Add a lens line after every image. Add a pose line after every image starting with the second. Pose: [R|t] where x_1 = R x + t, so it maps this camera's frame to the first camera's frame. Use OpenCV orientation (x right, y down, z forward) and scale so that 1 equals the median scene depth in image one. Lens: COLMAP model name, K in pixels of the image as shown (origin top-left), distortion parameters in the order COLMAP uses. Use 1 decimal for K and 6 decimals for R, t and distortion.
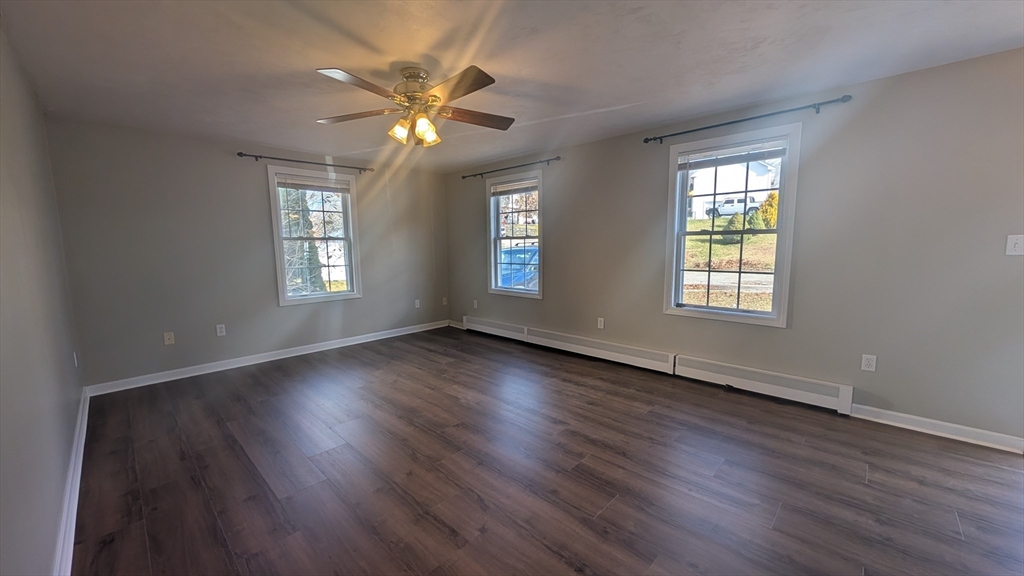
lens RADIAL K [[385.5, 0, 509.3], [0, 385.5, 293.2], [0, 0, 1]] dist [0.000135, -0.000256]
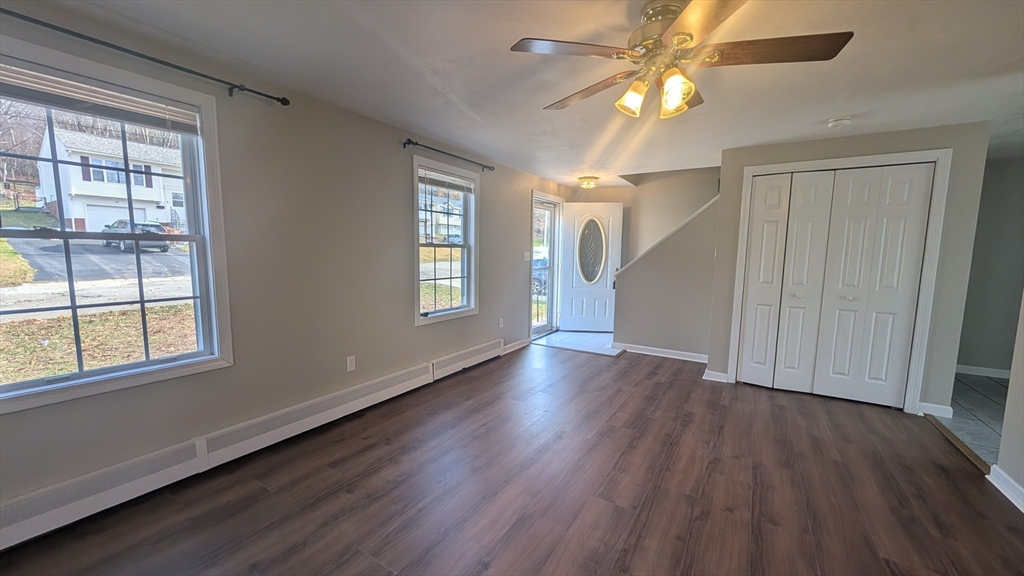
lens RADIAL K [[385.5, 0, 509.3], [0, 385.5, 293.2], [0, 0, 1]] dist [0.000135, -0.000256]
pose [[-0.194337, -0.098341, 0.975993, -0.643165], [0.111064, 0.986358, 0.121500, -0.134156], [-0.974627, 0.132009, -0.180764, 1.034729]]
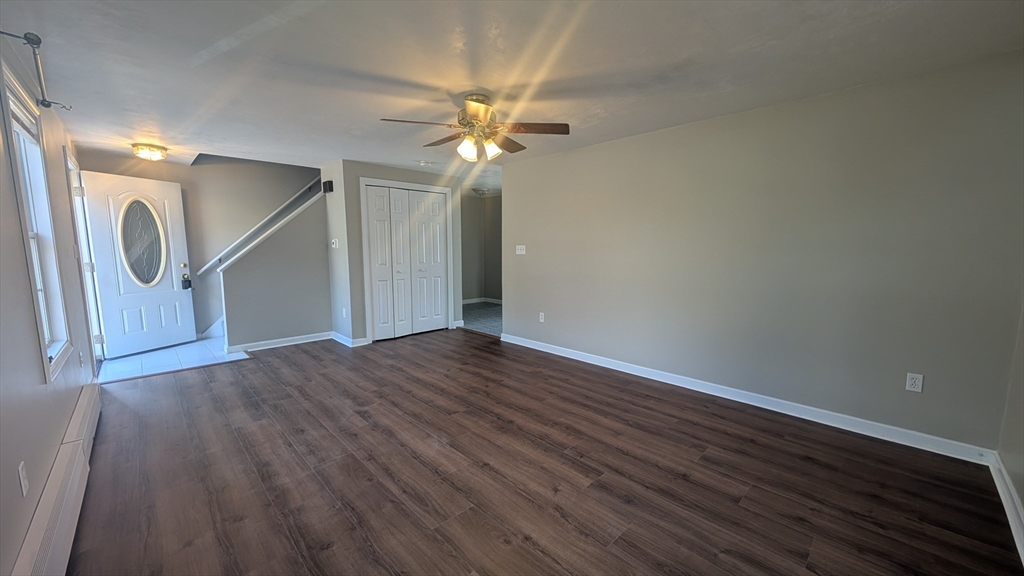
lens RADIAL K [[385.5, 0, 509.3], [0, 385.5, 293.2], [0, 0, 1]] dist [0.000135, -0.000256]
pose [[-0.999012, 0.005642, 0.044087, -0.276290], [0.016305, 0.969278, 0.245428, -0.205832], [-0.041348, 0.245905, -0.968412, 1.605640]]
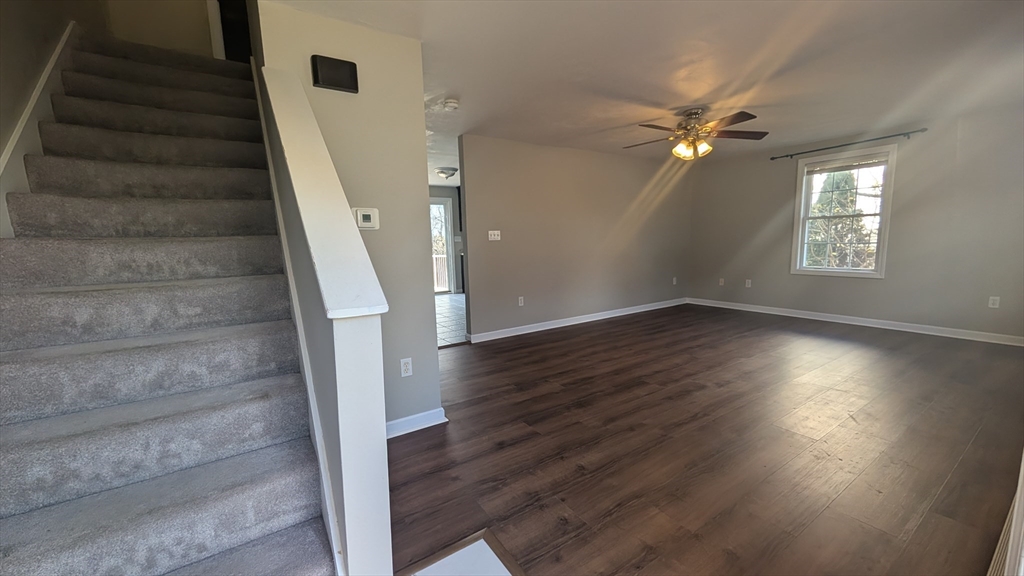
lens RADIAL K [[385.5, 0, 509.3], [0, 385.5, 293.2], [0, 0, 1]] dist [0.000135, -0.000256]
pose [[-0.226951, 0.148984, -0.962443, 1.058441], [-0.092884, 0.980414, 0.173669, -0.046669], [0.969467, 0.128810, -0.208667, 0.504364]]
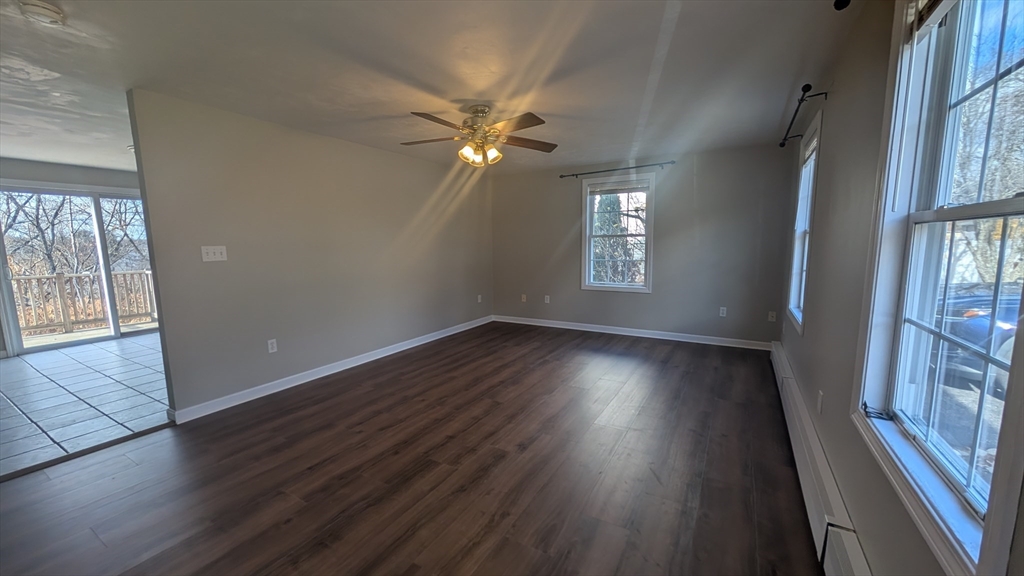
lens RADIAL K [[385.5, 0, 509.3], [0, 385.5, 293.2], [0, 0, 1]] dist [0.000135, -0.000256]
pose [[0.225816, 0.135264, -0.964733, 0.766266], [-0.111968, 0.987354, 0.112227, -0.091069], [0.967714, 0.082677, 0.238106, 0.600736]]
